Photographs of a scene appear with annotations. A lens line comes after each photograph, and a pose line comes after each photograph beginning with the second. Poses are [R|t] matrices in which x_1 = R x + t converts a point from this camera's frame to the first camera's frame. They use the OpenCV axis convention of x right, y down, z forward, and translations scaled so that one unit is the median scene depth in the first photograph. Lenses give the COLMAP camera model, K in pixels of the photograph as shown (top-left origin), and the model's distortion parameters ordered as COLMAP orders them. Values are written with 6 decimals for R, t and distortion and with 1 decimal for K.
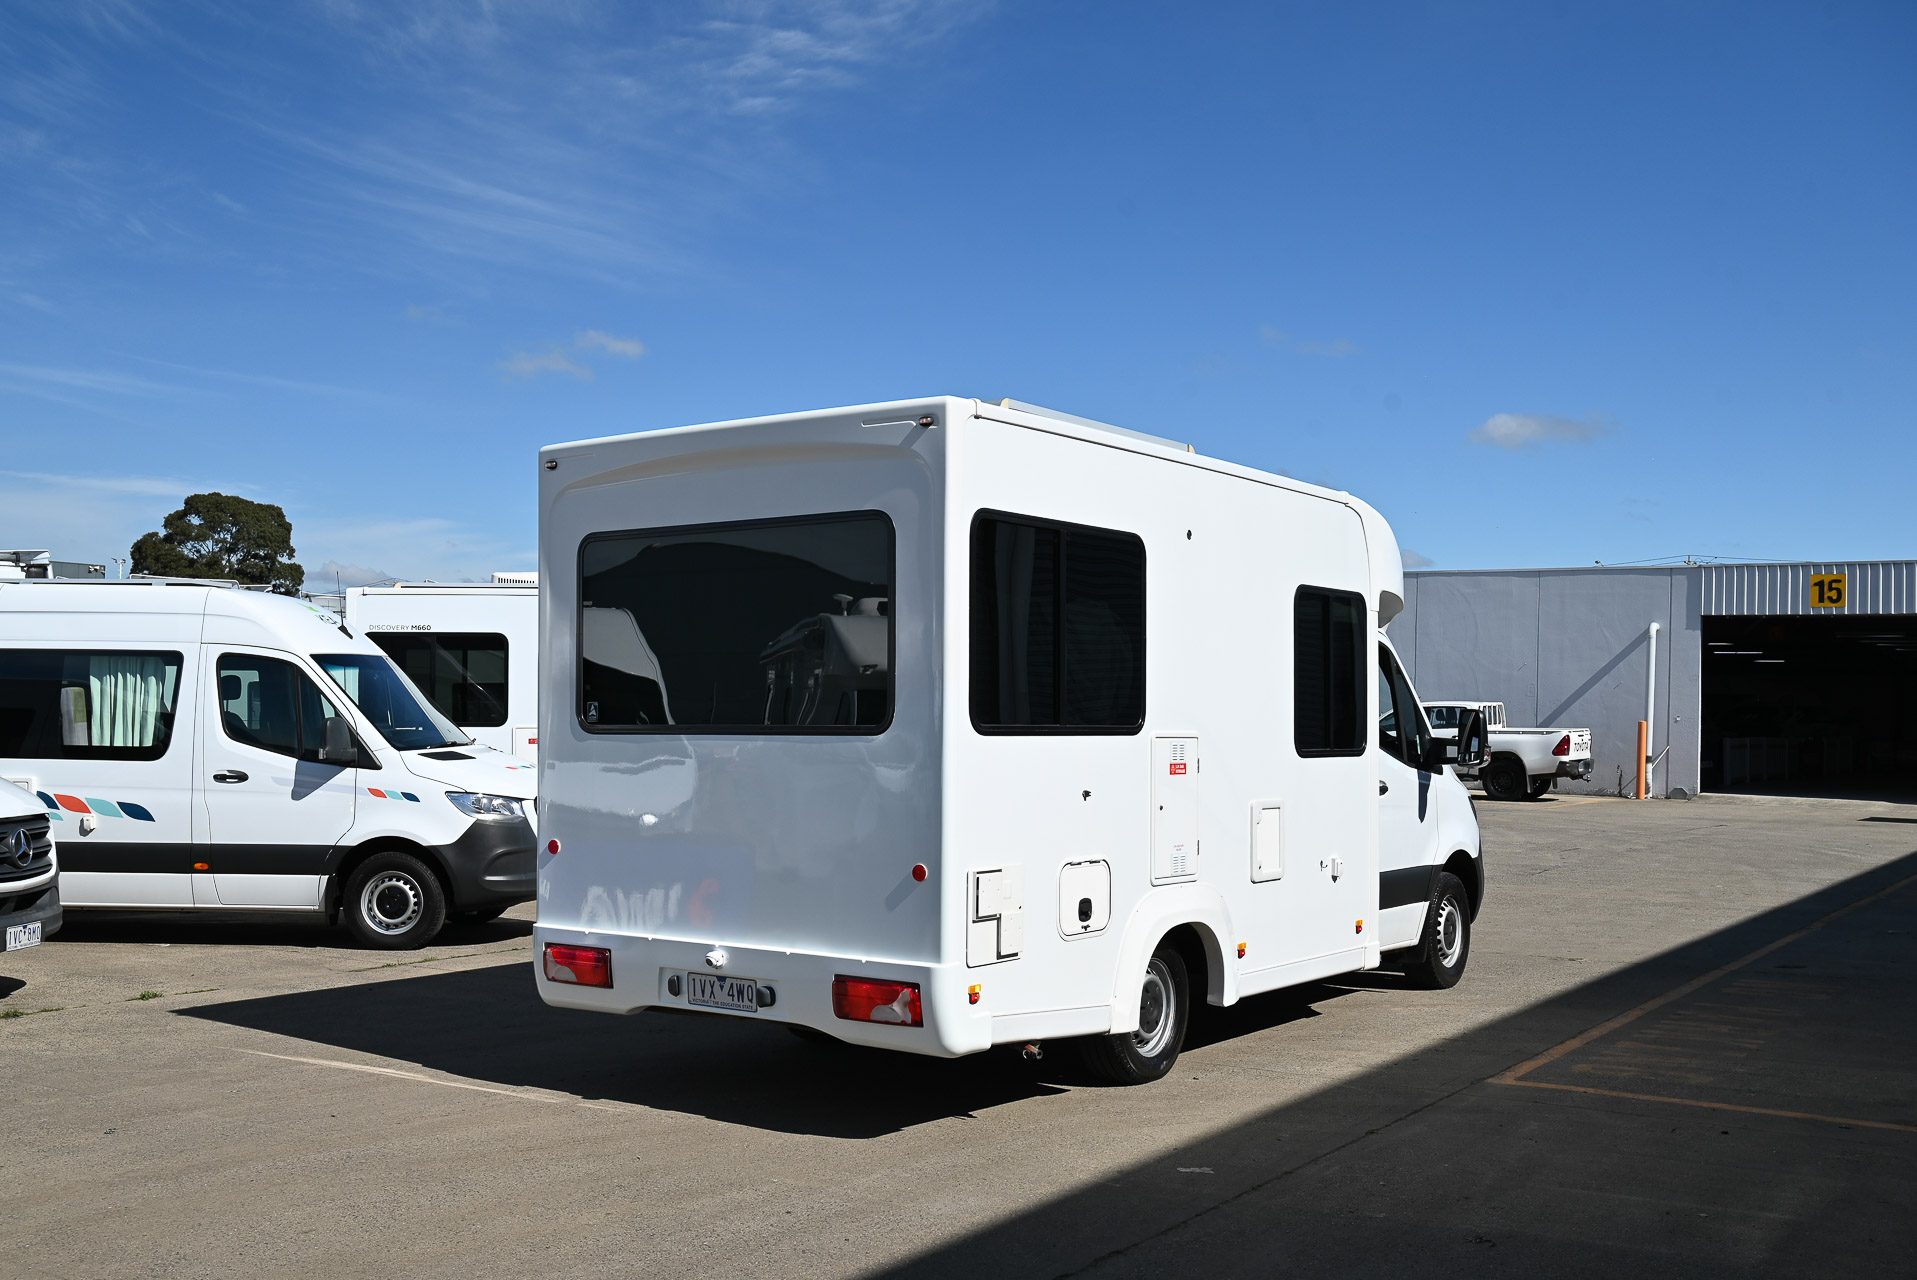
lens RADIAL K [[1813.2, 0, 942.5], [0, 1813.2, 646.6], [0, 0, 1]] dist [-0.001043, 0.000000]
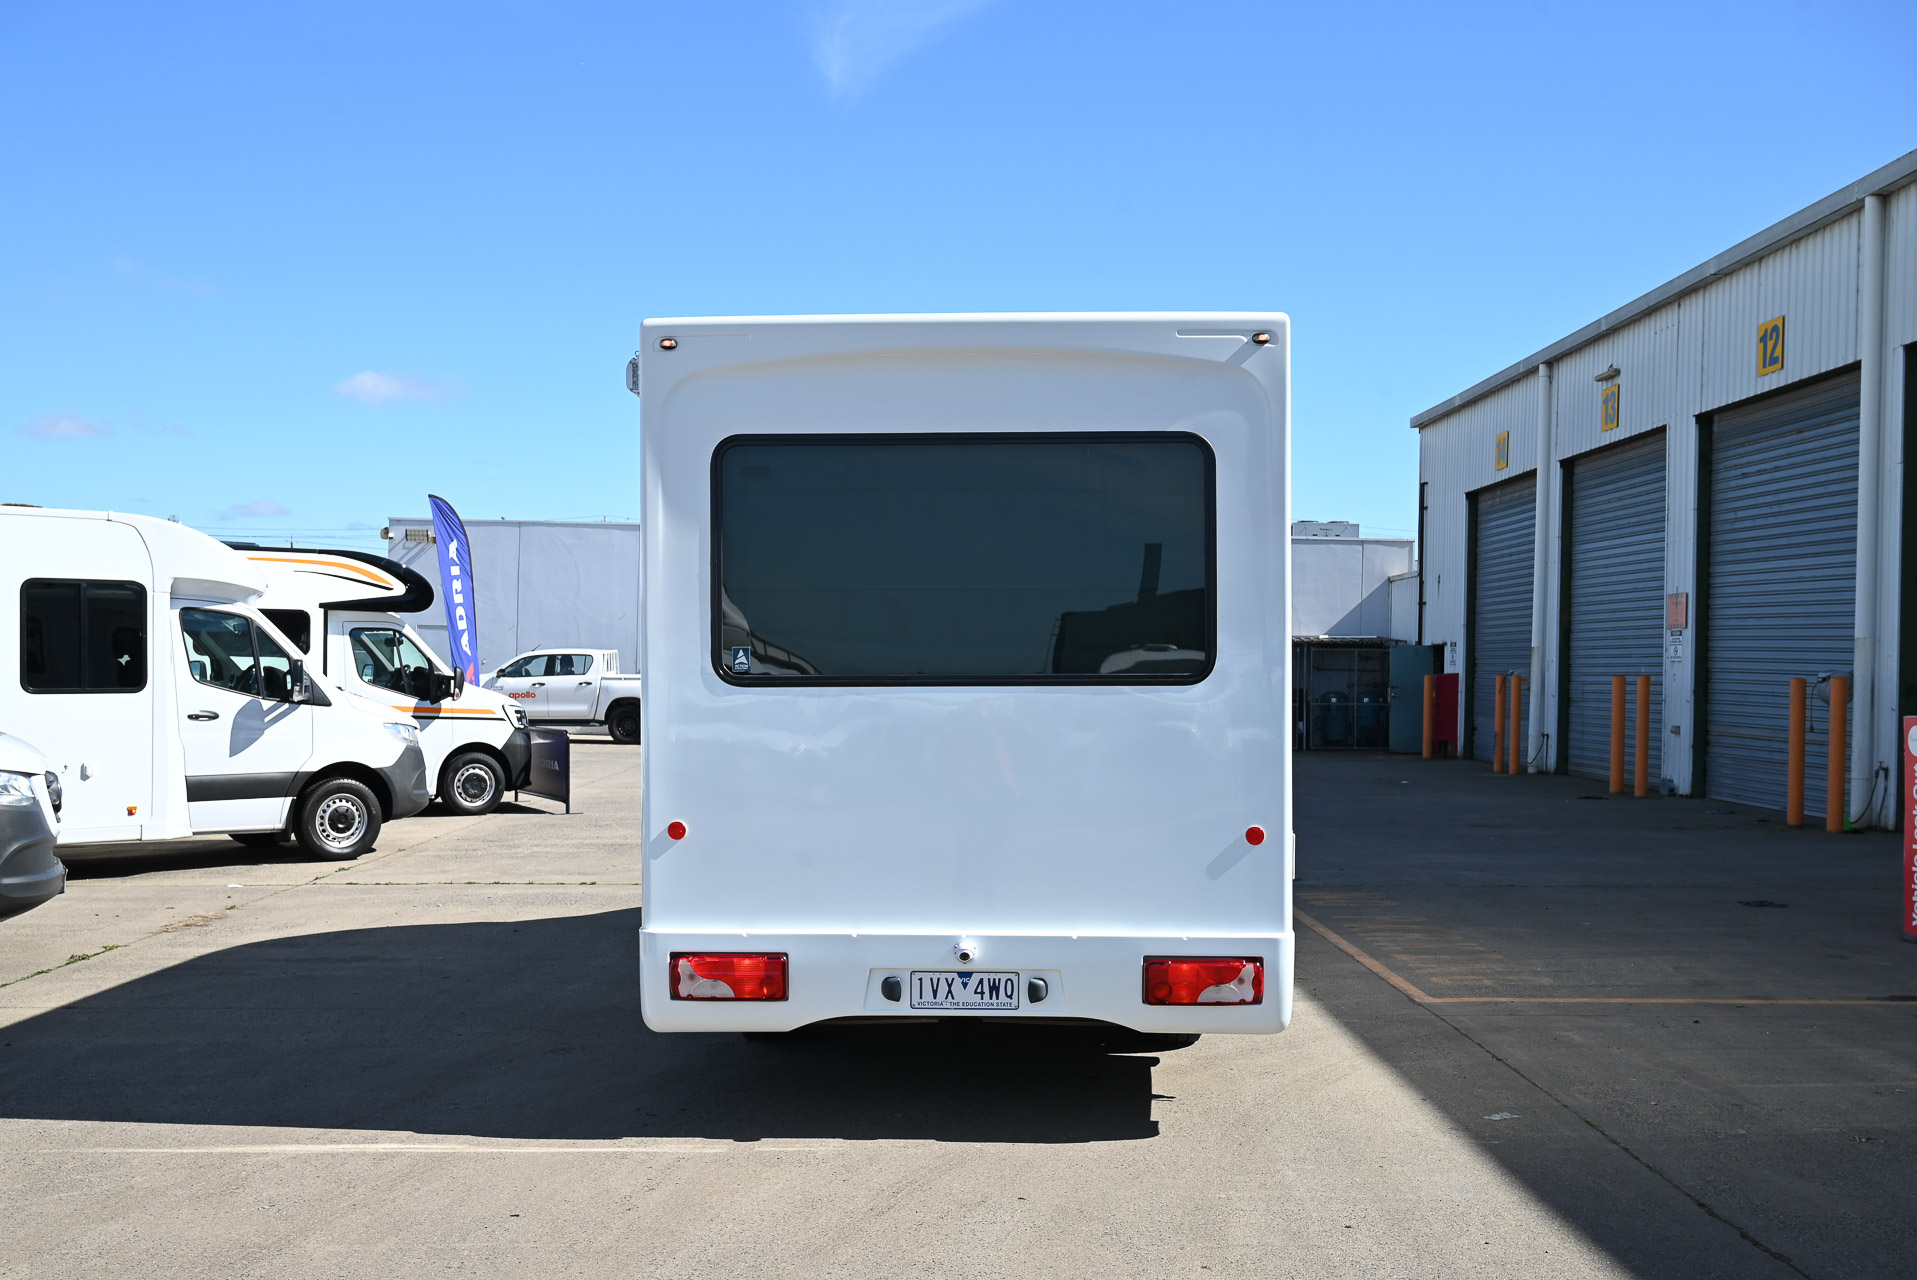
lens RADIAL K [[1813.2, 0, 958.6], [0, 1813.2, 637.7], [0, 0, 1]] dist [-0.001043, 0.000000]
pose [[0.840248, 0.005897, 0.542171, -0.571959], [-0.018281, 0.999680, 0.017459, 0.011258], [-0.541895, -0.024581, 0.840087, 0.289742]]
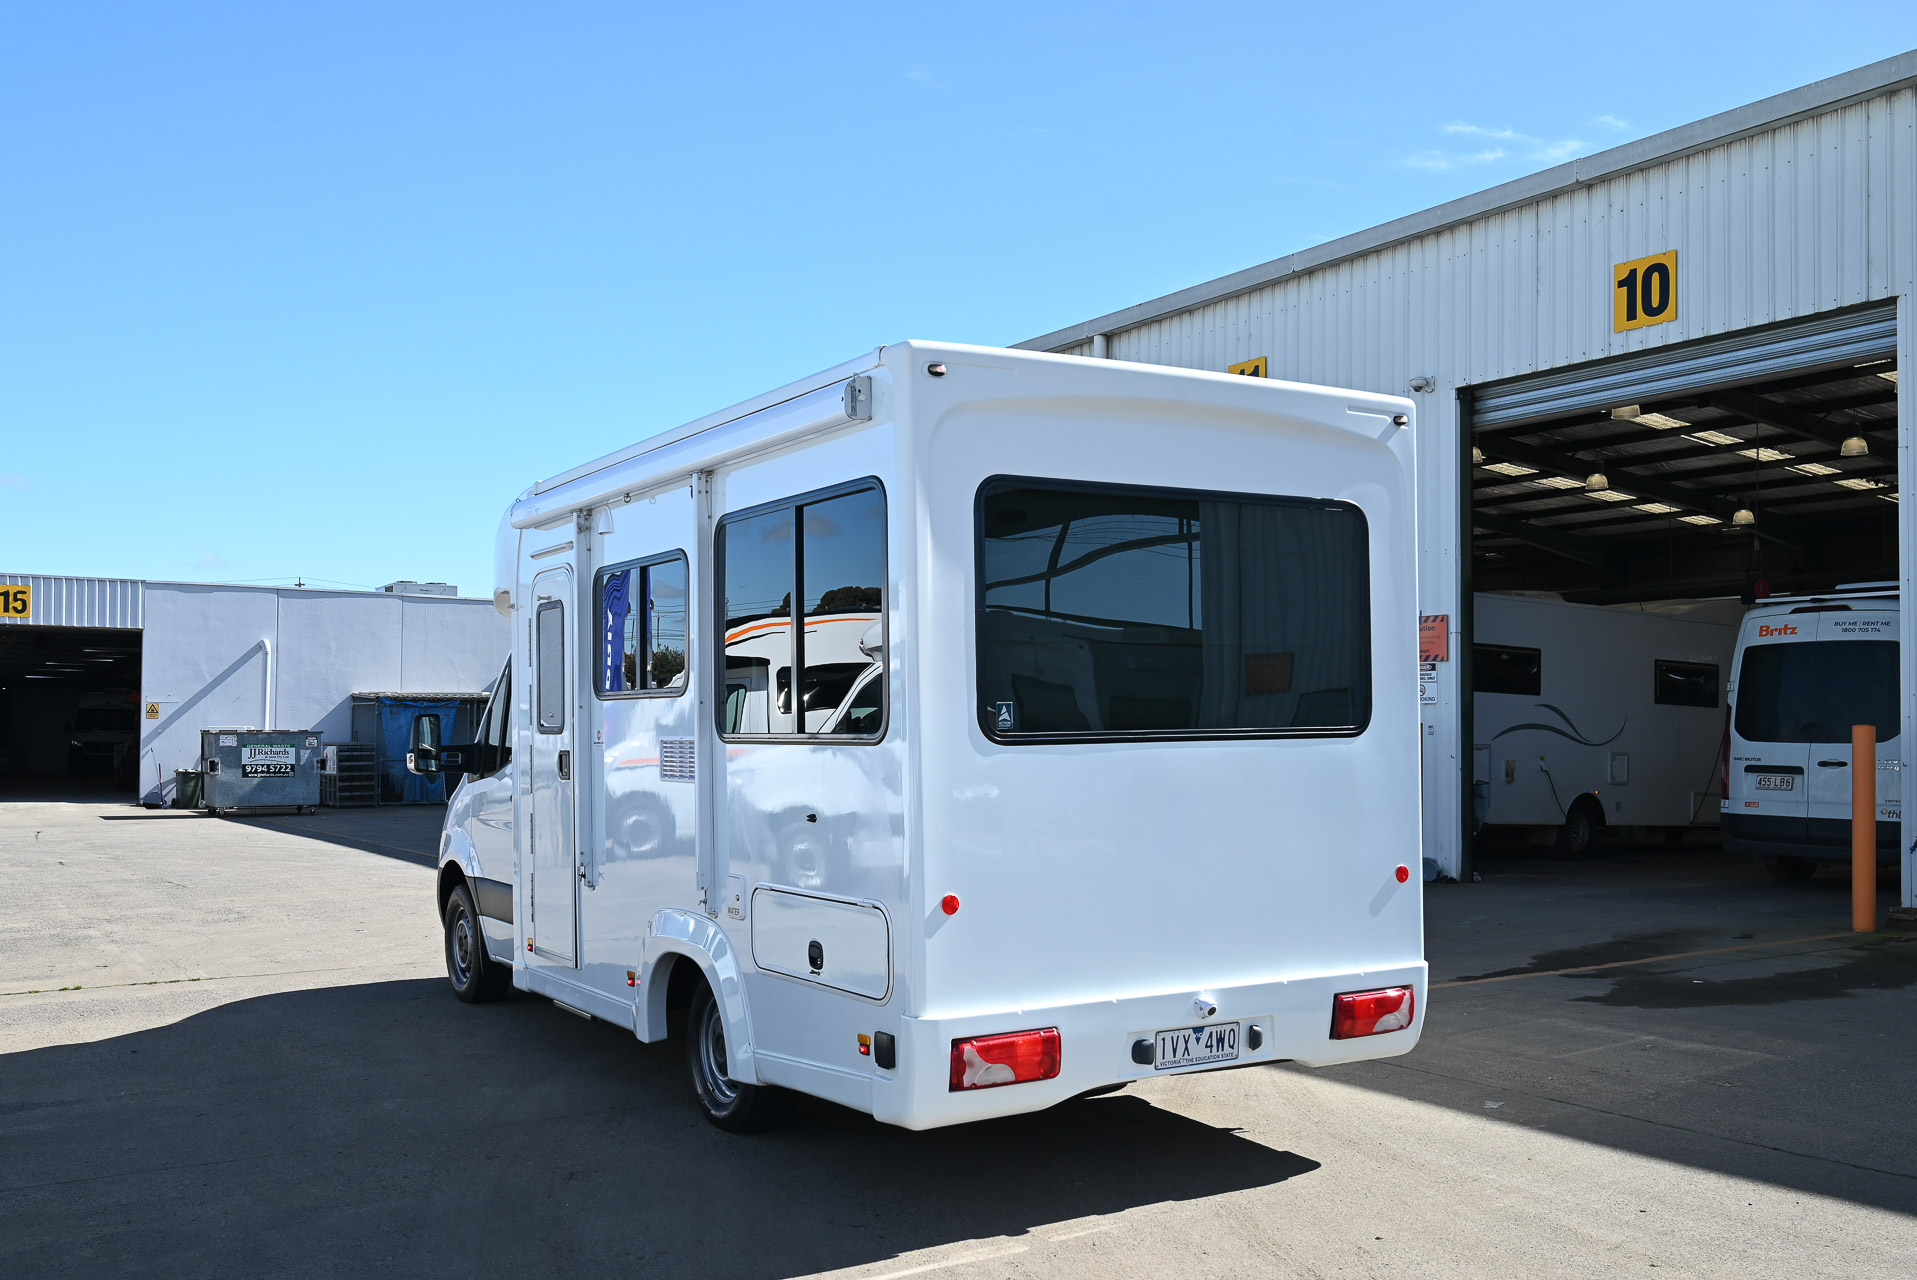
lens RADIAL K [[1693.8, 0, 871.8], [0, 1693.8, 668.0], [0, 0, 1]] dist [-0.000683, -0.005399]
pose [[0.422304, 0.019982, 0.906234, -0.886833], [-0.024591, 0.999642, -0.010582, 0.026308], [-0.906121, -0.017816, 0.422644, 0.791473]]
